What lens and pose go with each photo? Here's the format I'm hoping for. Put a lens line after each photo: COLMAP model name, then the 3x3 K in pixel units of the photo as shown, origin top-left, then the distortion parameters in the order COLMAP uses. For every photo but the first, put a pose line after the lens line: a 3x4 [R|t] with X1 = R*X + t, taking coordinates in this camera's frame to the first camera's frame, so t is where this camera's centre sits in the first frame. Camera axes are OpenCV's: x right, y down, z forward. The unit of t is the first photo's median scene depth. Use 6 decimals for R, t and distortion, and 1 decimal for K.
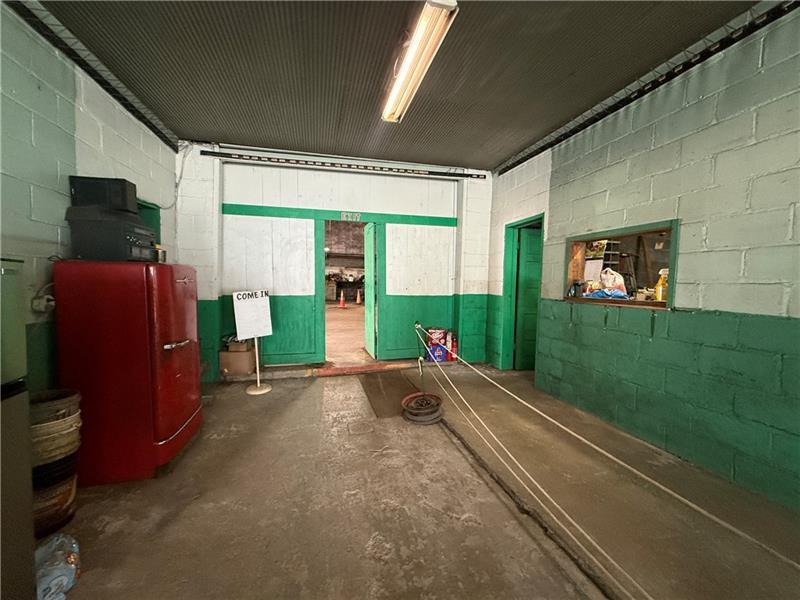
lens RADIAL K [[319.2, 0, 400.1], [0, 319.2, 301.7], [0, 0, 1]] dist [0.000511, -0.000405]
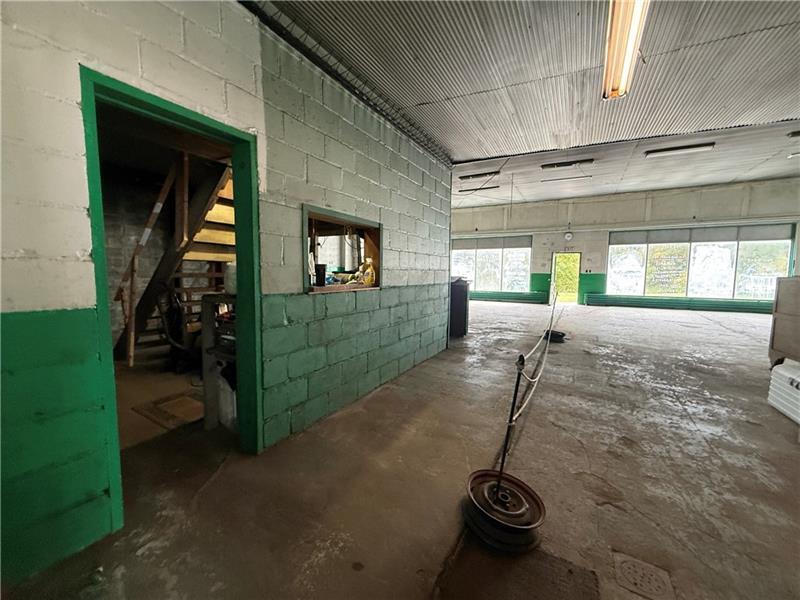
lens RADIAL K [[319.2, 0, 399.9], [0, 319.2, 300.2], [0, 0, 1]] dist [0.000511, -0.000405]
pose [[-0.720151, -0.098071, 0.686851, -0.132492], [0.007499, 0.988802, 0.149048, -0.093250], [-0.693777, 0.112488, -0.711351, 1.375146]]
